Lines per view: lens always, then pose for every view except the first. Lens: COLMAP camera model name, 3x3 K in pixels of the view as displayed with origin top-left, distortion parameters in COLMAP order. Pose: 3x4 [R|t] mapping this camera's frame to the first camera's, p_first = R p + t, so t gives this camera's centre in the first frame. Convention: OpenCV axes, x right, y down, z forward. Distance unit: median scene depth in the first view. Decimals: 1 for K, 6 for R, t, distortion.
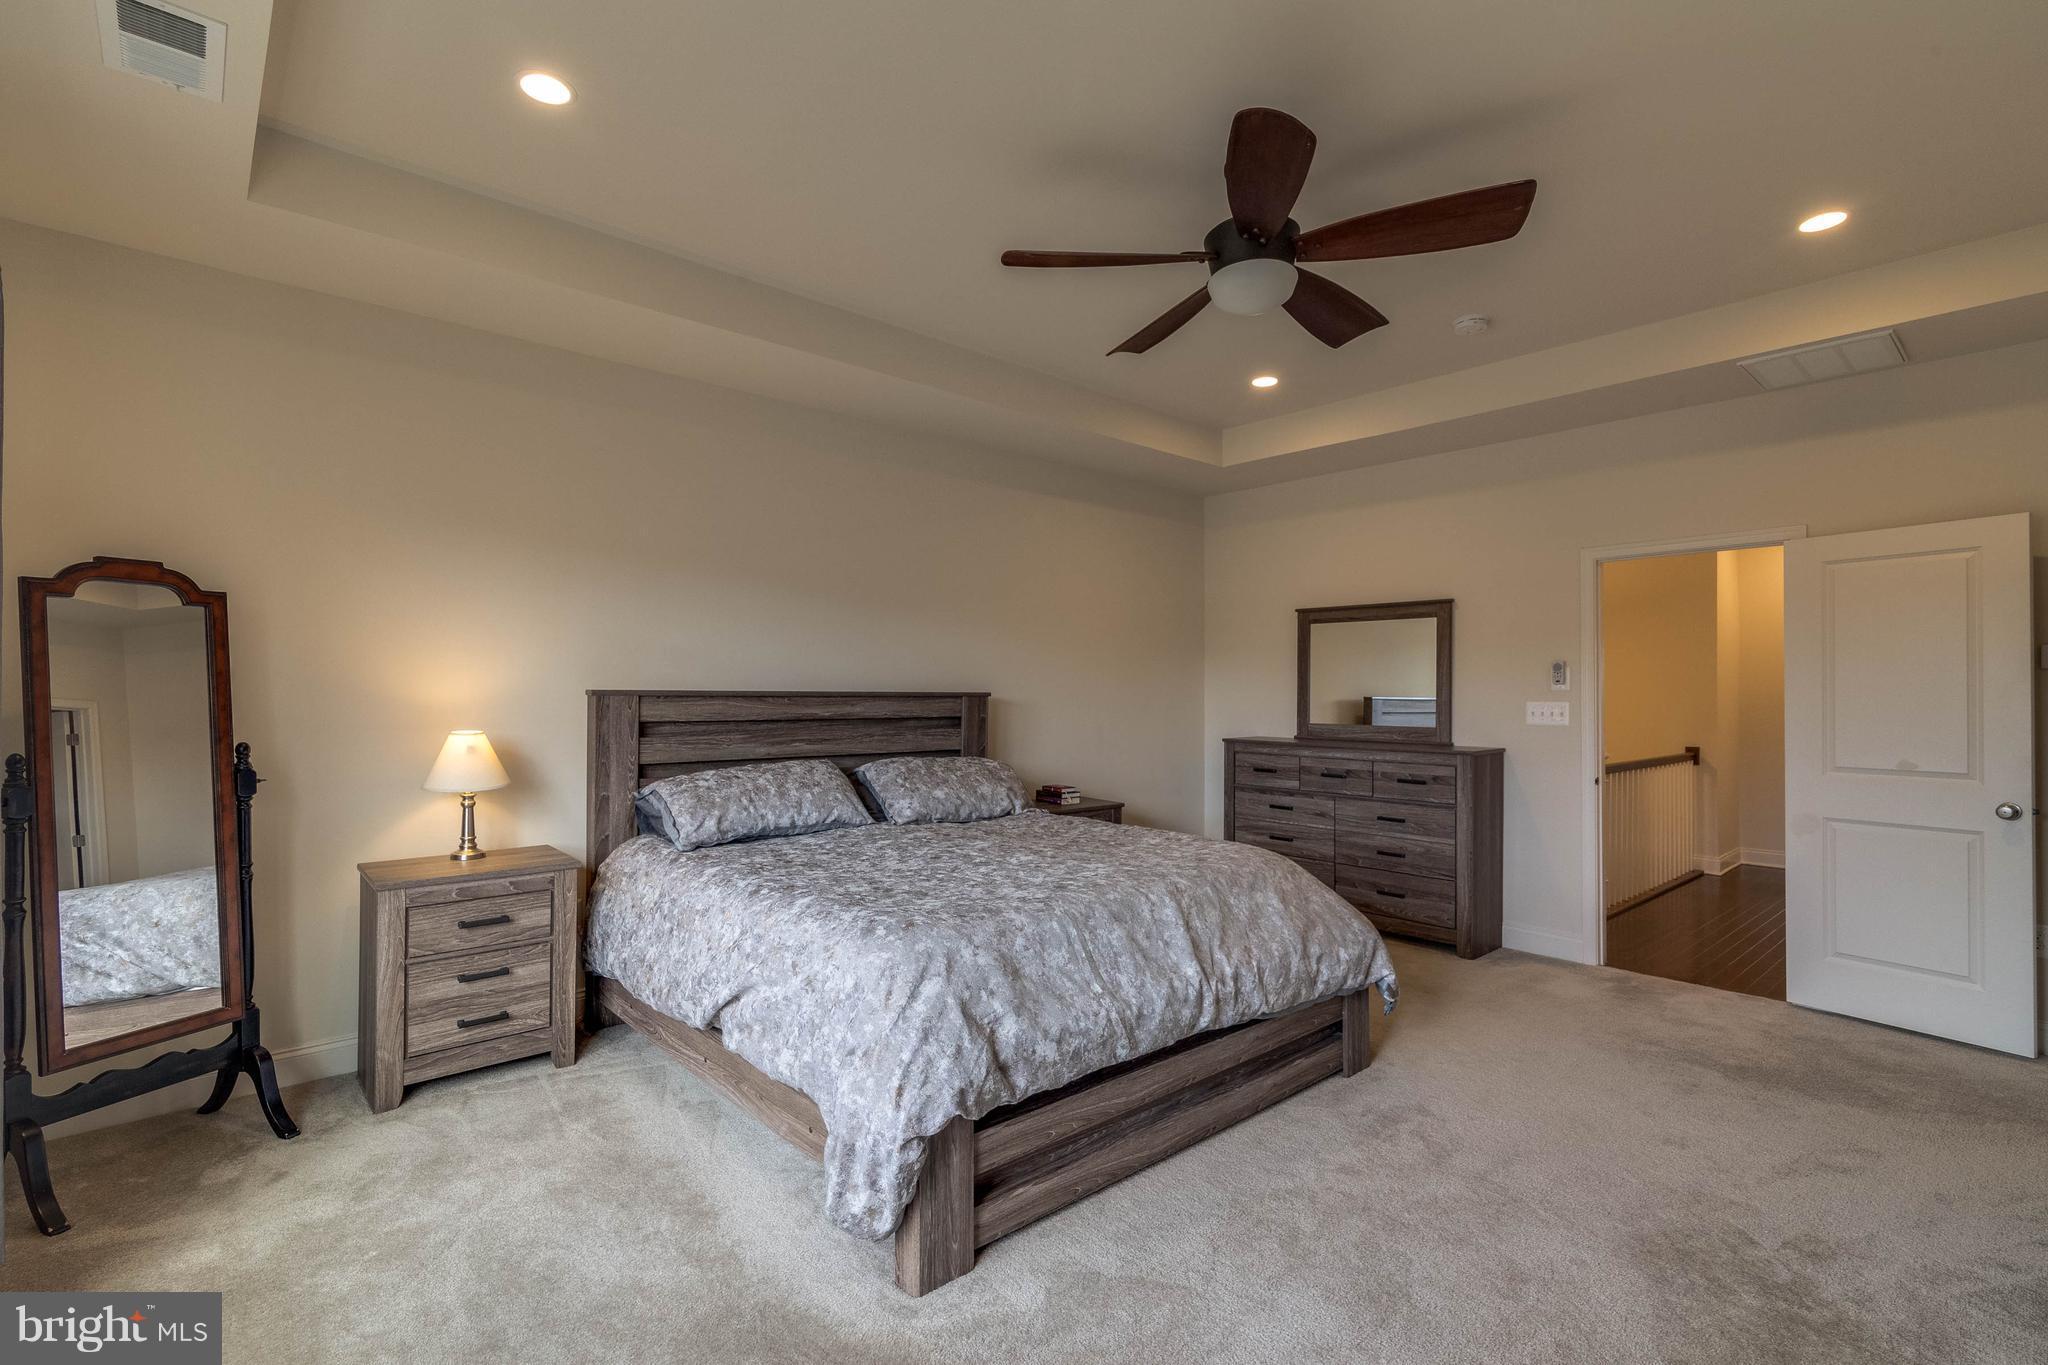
lens RADIAL K [[943.6, 0, 1019.0], [0, 943.6, 690.7], [0, 0, 1]] dist [0.001008, -0.000276]
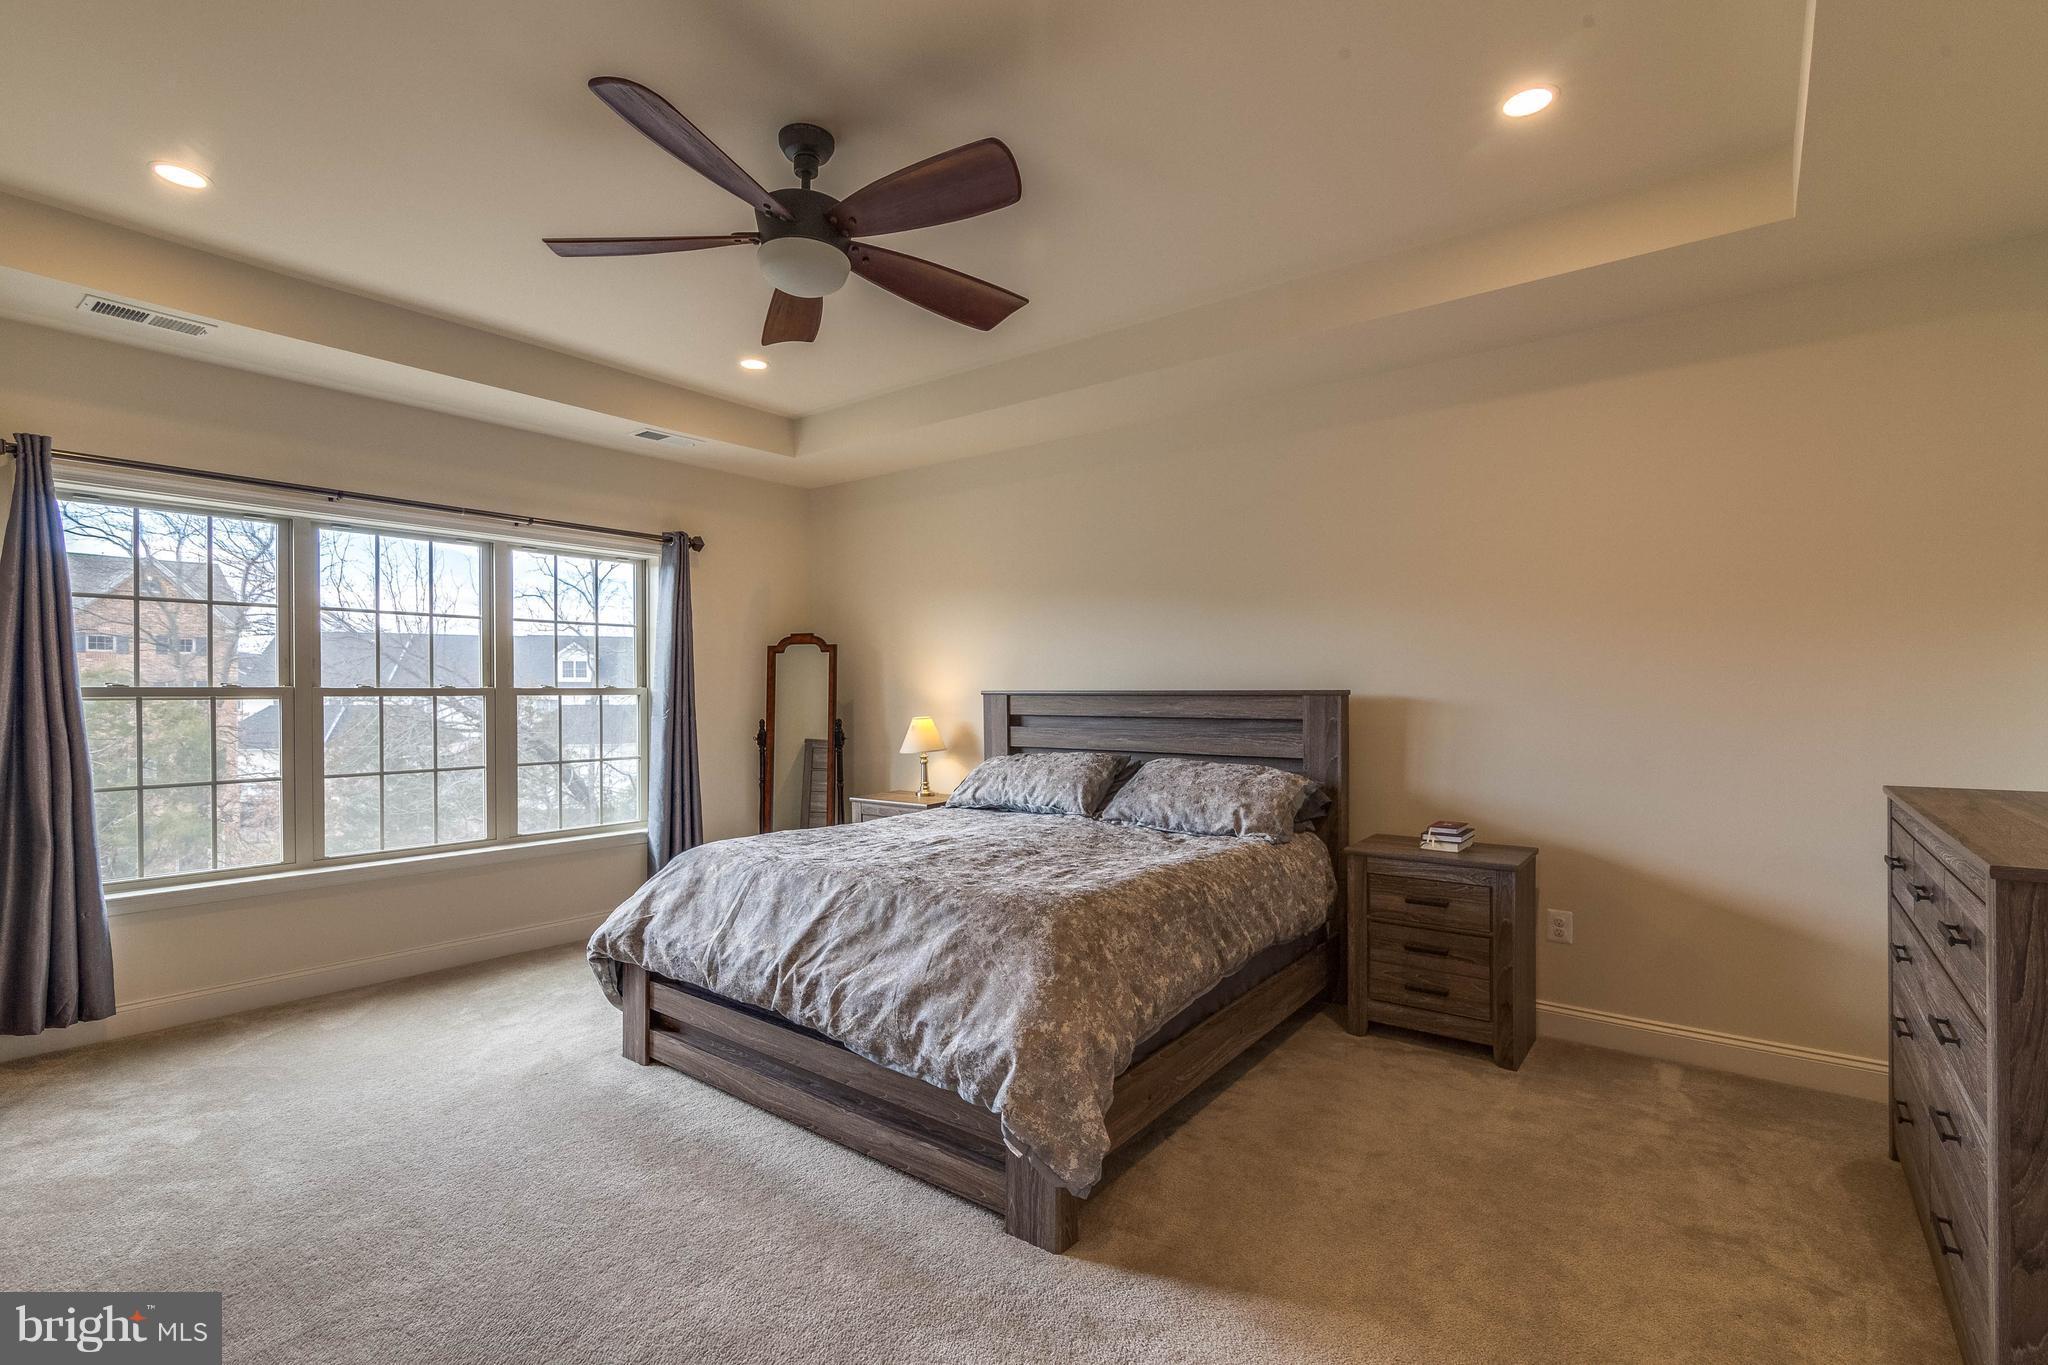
lens RADIAL K [[943.6, 0, 1019.0], [0, 943.6, 690.7], [0, 0, 1]] dist [0.001008, -0.000276]
pose [[0.177116, -0.005156, -0.984177, 1.103598], [0.006946, 0.999968, -0.003988, 0.005564], [0.984166, -0.006129, 0.177146, 0.929194]]
